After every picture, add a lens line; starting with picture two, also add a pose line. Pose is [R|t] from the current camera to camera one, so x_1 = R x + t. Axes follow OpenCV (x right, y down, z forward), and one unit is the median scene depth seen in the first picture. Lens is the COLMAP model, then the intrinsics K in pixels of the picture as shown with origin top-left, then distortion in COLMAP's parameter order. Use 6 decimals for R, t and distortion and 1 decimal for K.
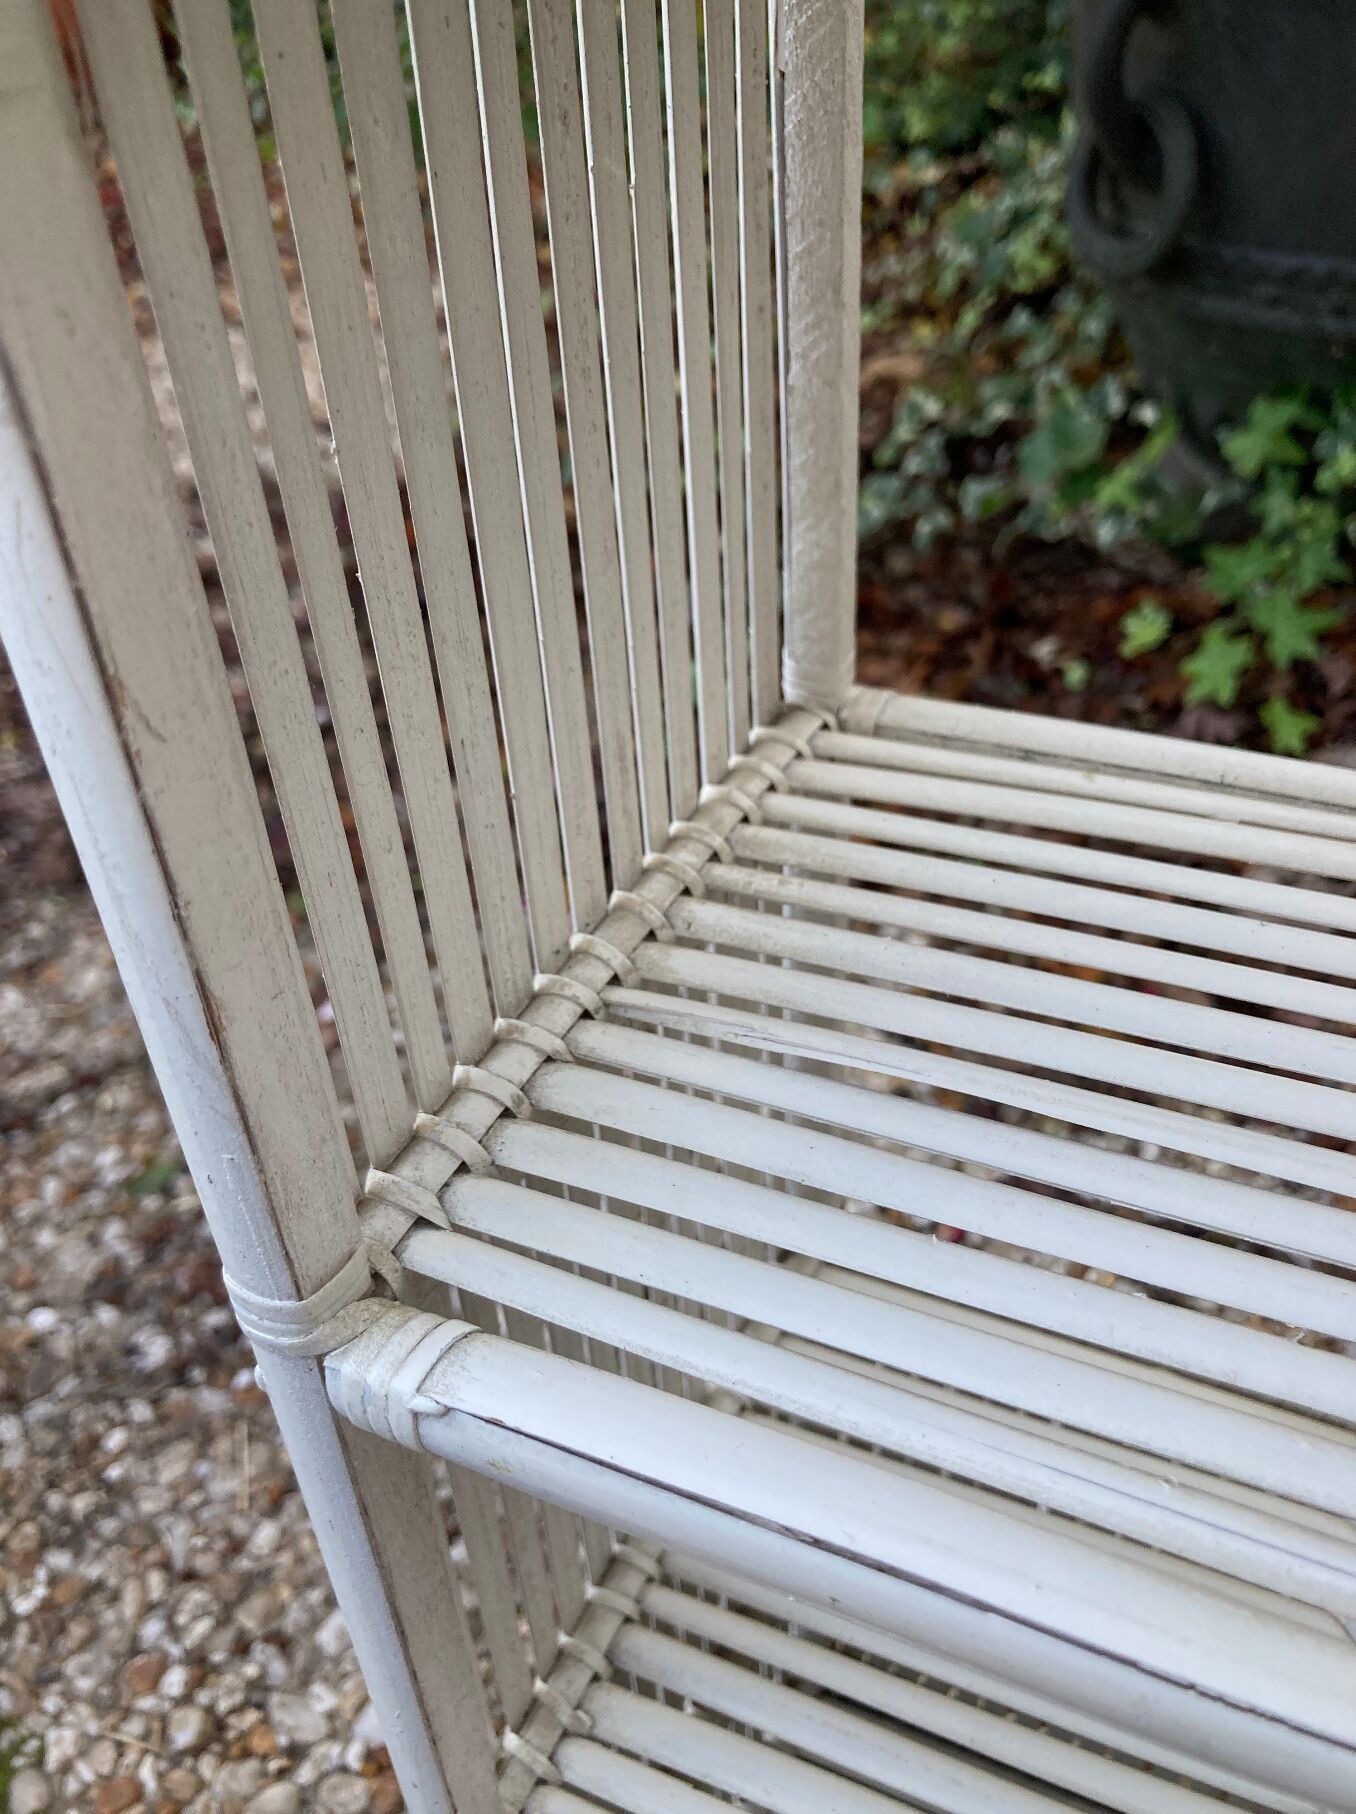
lens RADIAL K [[1504.3, 0, 690.4], [0, 1504.3, 874.1], [0, 0, 1]] dist [-0.000068, -0.005041]
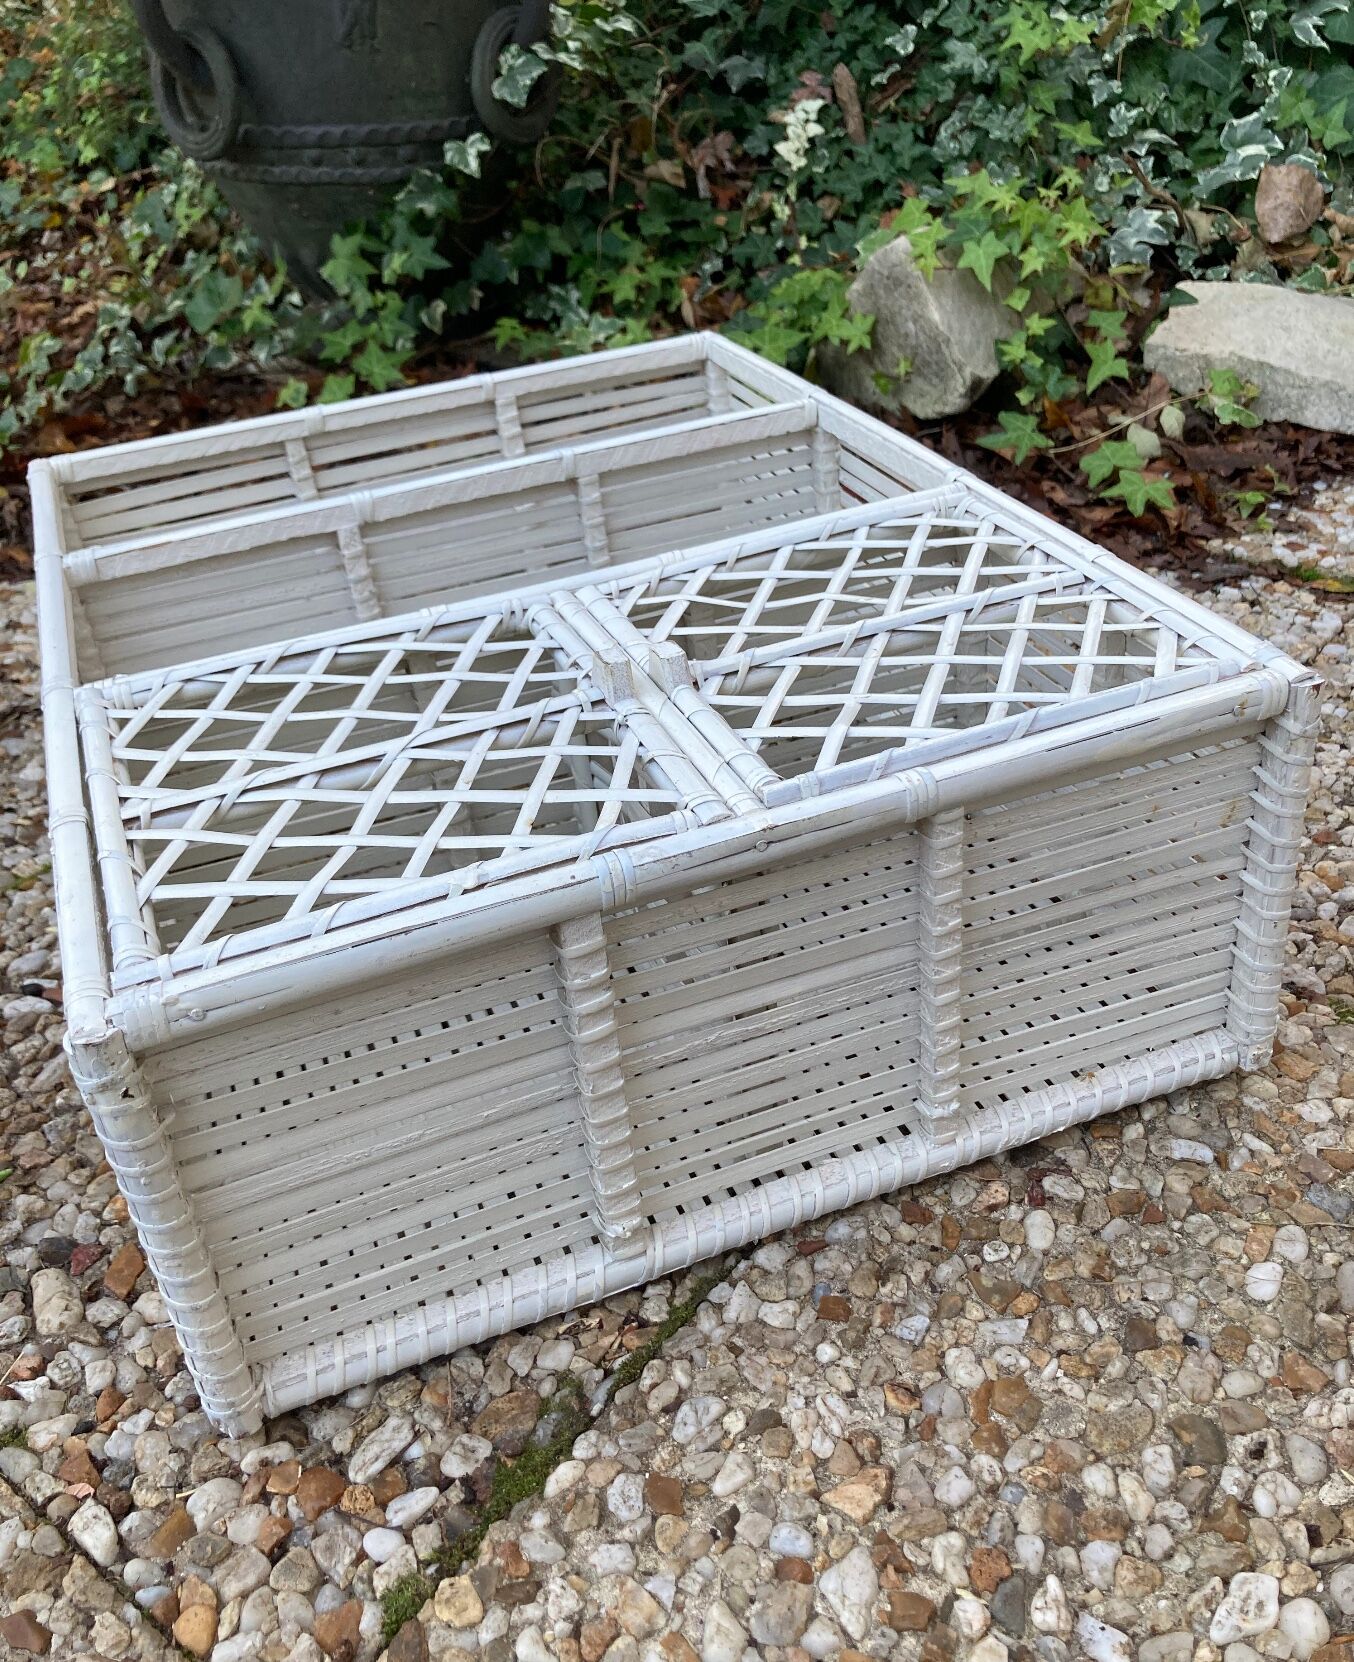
lens RADIAL K [[1482.1, 0, 701.0], [0, 1482.1, 824.9], [0, 0, 1]] dist [-0.030353, 0.062863]
pose [[0.893635, -0.237999, 0.380491, 0.037392], [0.274551, 0.960566, -0.043982, 0.656101], [-0.355019, 0.143768, 0.923738, -0.589753]]
